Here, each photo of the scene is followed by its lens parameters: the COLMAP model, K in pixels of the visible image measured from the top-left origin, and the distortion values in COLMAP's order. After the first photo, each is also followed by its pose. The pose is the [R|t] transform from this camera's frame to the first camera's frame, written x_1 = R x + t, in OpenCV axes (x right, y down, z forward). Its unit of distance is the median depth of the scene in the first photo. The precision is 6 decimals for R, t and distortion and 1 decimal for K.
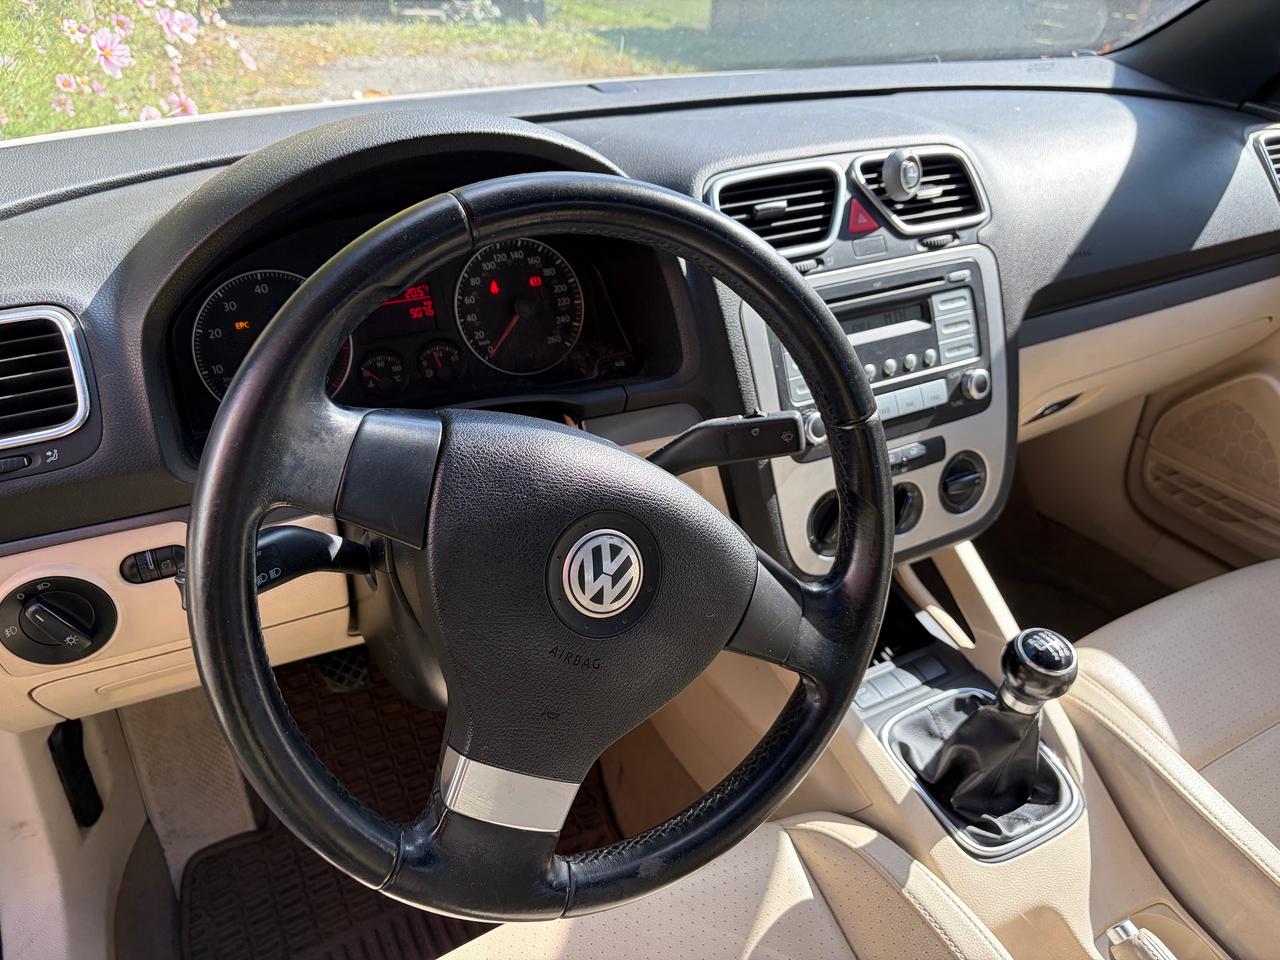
lens RADIAL K [[997.5, 0, 640.0], [0, 997.5, 480.0], [0, 0, 1]] dist [0.046147, -0.063010]
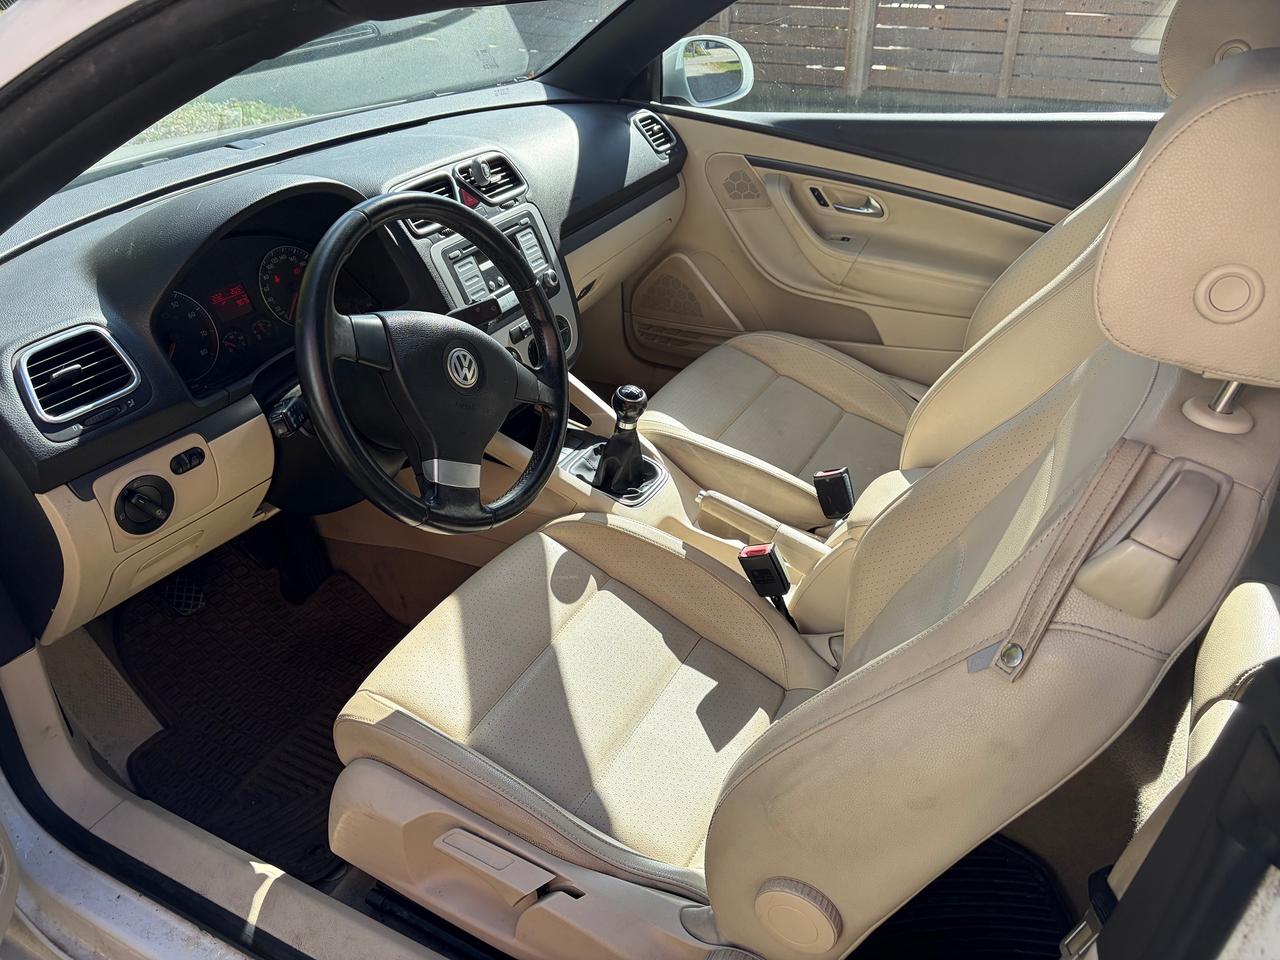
lens RADIAL K [[936.9, 0, 640.0], [0, 936.9, 480.0], [0, 0, 1]] dist [0.082754, -0.101192]
pose [[0.839653, -0.313499, 0.443510, -0.414647], [0.307024, 0.947574, 0.088544, 0.154996], [-0.448017, 0.061822, 0.891885, -0.594534]]
